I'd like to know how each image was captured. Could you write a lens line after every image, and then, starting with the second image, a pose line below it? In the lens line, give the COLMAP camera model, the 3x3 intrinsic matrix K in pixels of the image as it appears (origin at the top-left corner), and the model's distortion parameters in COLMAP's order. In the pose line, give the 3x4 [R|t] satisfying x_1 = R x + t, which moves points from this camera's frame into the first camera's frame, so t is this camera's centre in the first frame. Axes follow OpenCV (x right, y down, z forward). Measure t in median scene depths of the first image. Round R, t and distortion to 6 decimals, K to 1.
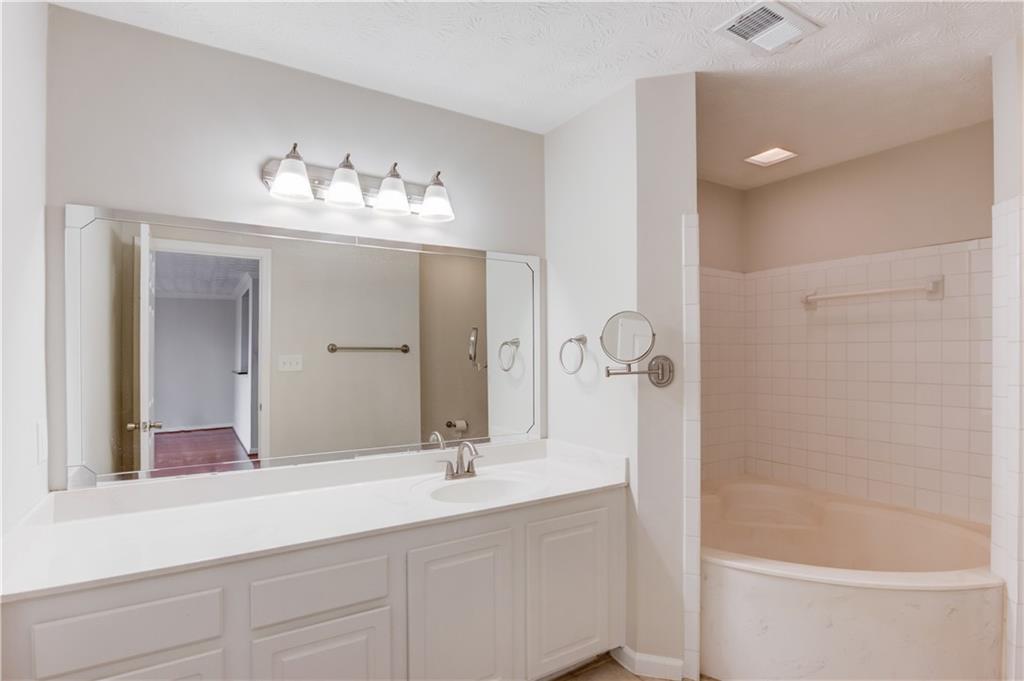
lens RADIAL K [[505.6, 0, 508.2], [0, 505.6, 343.2], [0, 0, 1]] dist [-0.020254, -0.000581]
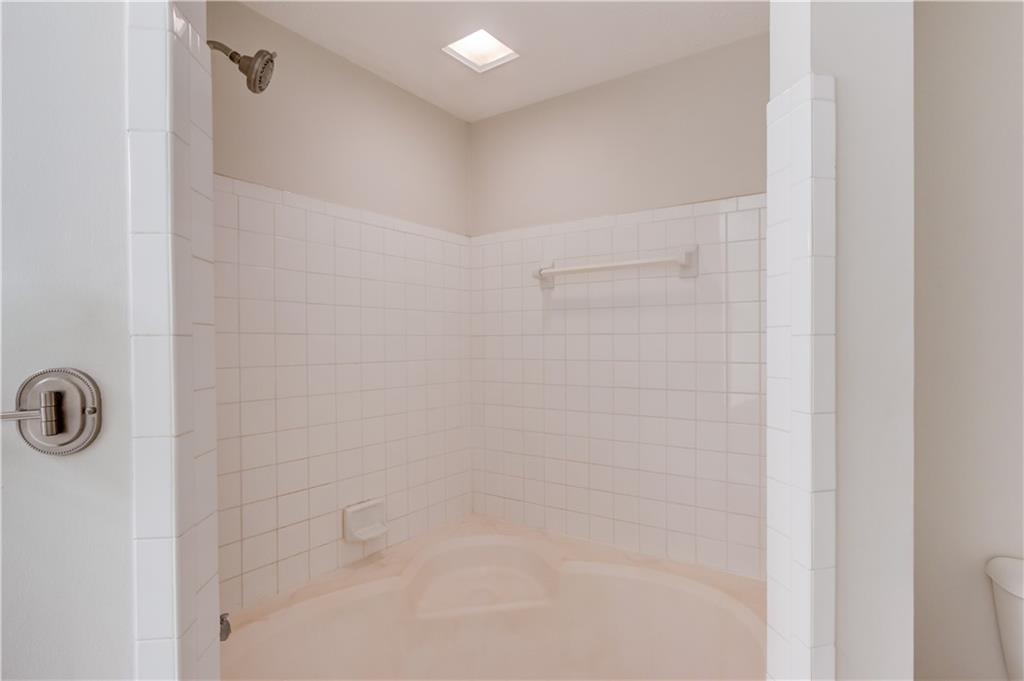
lens RADIAL K [[486.1, 0, 512.0], [0, 486.1, 340.5], [0, 0, 1]] dist [-0.065659, -0.000134]
pose [[0.936045, -0.002617, 0.351872, 0.353273], [-0.001979, 0.999917, 0.012701, -0.000835], [-0.351876, -0.012586, 0.935962, 0.413609]]
